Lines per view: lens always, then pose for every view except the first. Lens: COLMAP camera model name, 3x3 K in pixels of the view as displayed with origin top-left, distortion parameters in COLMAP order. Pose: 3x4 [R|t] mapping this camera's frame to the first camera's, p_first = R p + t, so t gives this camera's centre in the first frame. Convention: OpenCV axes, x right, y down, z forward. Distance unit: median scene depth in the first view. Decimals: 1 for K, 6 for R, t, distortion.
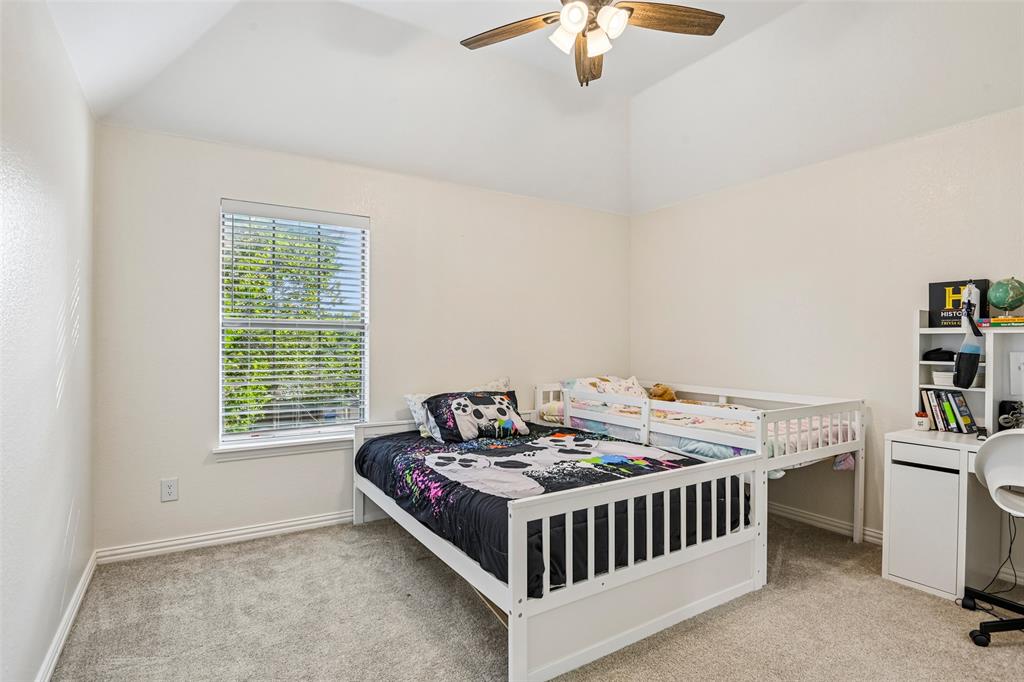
lens RADIAL K [[525.9, 0, 518.3], [0, 525.9, 343.2], [0, 0, 1]] dist [0.000366, 0.000296]
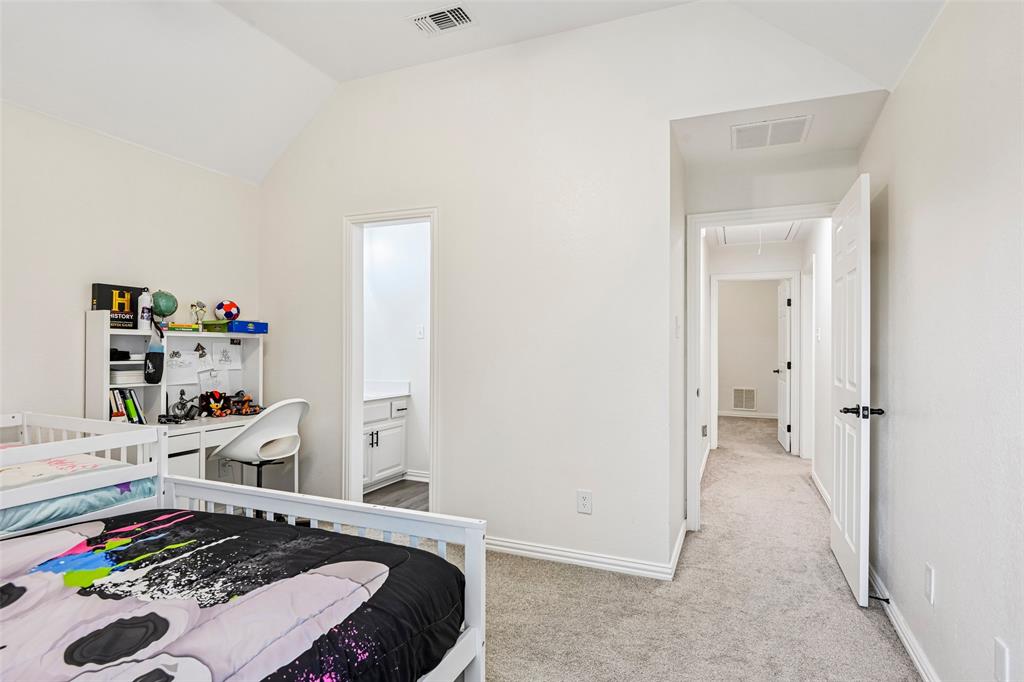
lens RADIAL K [[531.4, 0, 515.1], [0, 531.4, 344.9], [0, 0, 1]] dist [-0.000903, -0.000242]
pose [[-0.569955, -0.000215, 0.821676, -0.515455], [-0.005068, 0.999982, -0.003254, 0.002006], [-0.821660, -0.006019, -0.569946, 0.963851]]
